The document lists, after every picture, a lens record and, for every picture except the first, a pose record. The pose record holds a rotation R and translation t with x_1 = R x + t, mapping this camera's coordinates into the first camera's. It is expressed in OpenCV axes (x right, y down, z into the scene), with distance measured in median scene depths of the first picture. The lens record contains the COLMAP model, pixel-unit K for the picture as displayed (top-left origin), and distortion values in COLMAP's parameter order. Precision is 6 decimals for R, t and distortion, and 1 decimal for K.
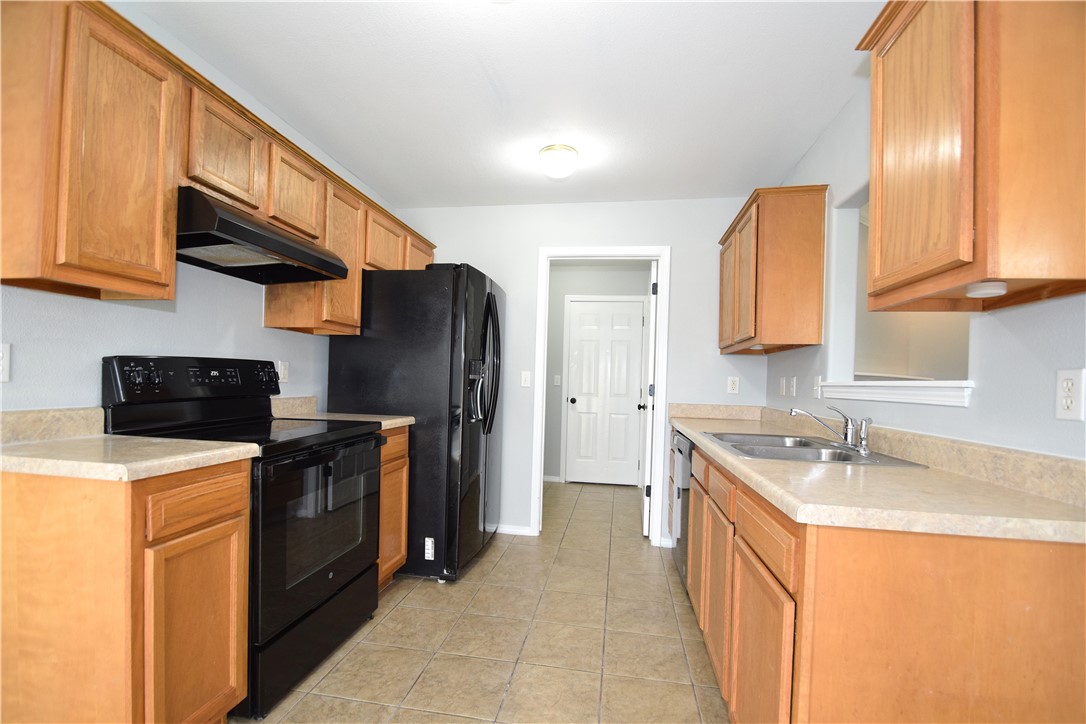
lens RADIAL K [[480.6, 0, 541.2], [0, 480.6, 383.7], [0, 0, 1]] dist [0.001007, -0.001018]
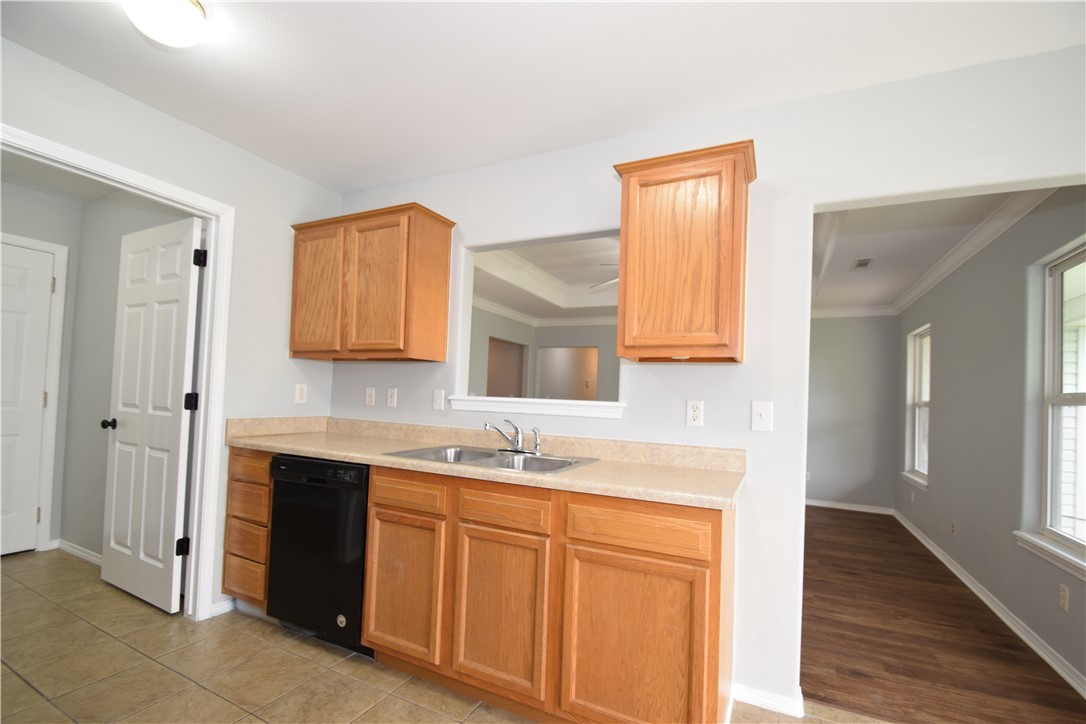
lens RADIAL K [[480.6, 0, 541.2], [0, 480.6, 383.7], [0, 0, 1]] dist [0.001007, -0.001018]
pose [[0.292541, 0.007226, 0.956226, -0.435144], [-0.024814, 0.999692, 0.000037, -0.037248], [-0.955931, -0.023739, 0.292630, 0.462578]]
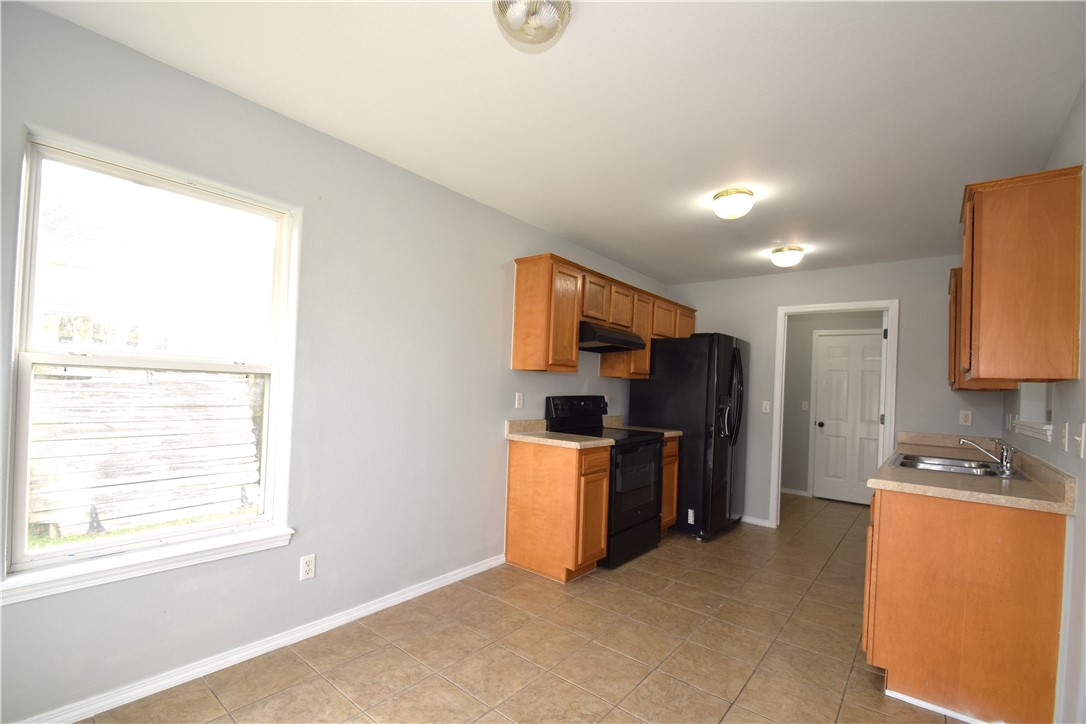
lens RADIAL K [[480.6, 0, 541.2], [0, 480.6, 383.7], [0, 0, 1]] dist [0.001007, -0.001018]
pose [[0.867639, 0.003895, -0.497179, 0.132830], [-0.019559, 0.999463, -0.026302, -0.040075], [0.496809, 0.032545, 0.867249, -0.679423]]
